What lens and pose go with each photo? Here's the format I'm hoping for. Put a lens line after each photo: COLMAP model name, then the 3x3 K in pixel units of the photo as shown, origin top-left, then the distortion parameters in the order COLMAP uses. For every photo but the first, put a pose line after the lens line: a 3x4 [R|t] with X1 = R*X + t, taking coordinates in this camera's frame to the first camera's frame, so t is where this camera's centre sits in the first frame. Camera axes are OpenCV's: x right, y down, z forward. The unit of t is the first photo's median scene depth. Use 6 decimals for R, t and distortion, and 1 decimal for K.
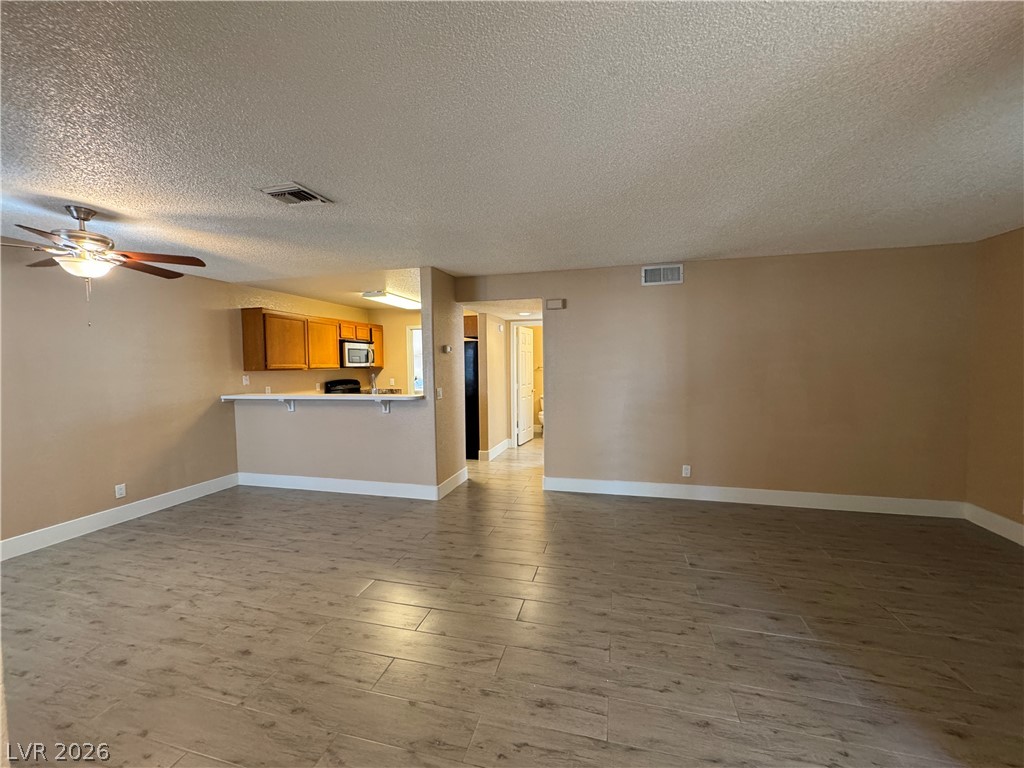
lens RADIAL K [[408.0, 0, 513.2], [0, 408.0, 382.1], [0, 0, 1]] dist [0.000093, 0.000028]
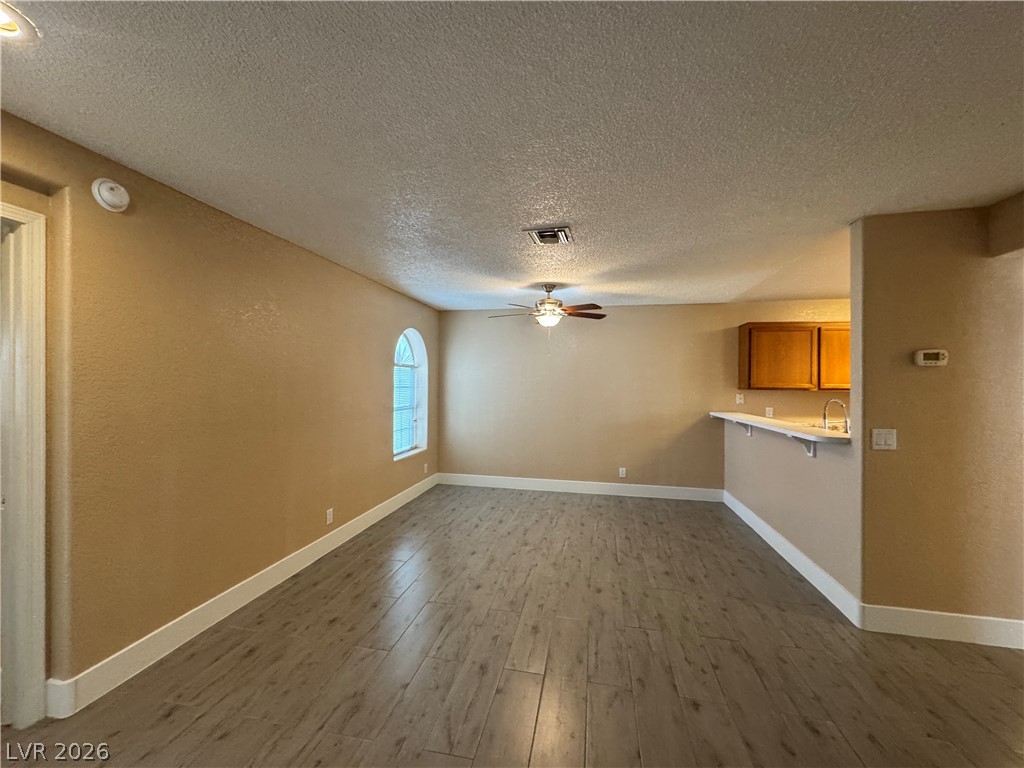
lens RADIAL K [[408.0, 0, 512.1], [0, 408.0, 384.2], [0, 0, 1]] dist [0.000093, 0.000028]
pose [[0.044794, 0.015215, -0.998880, 0.437533], [-0.055210, 0.998394, 0.012731, -0.032156], [0.997469, 0.054578, 0.045562, 0.605919]]
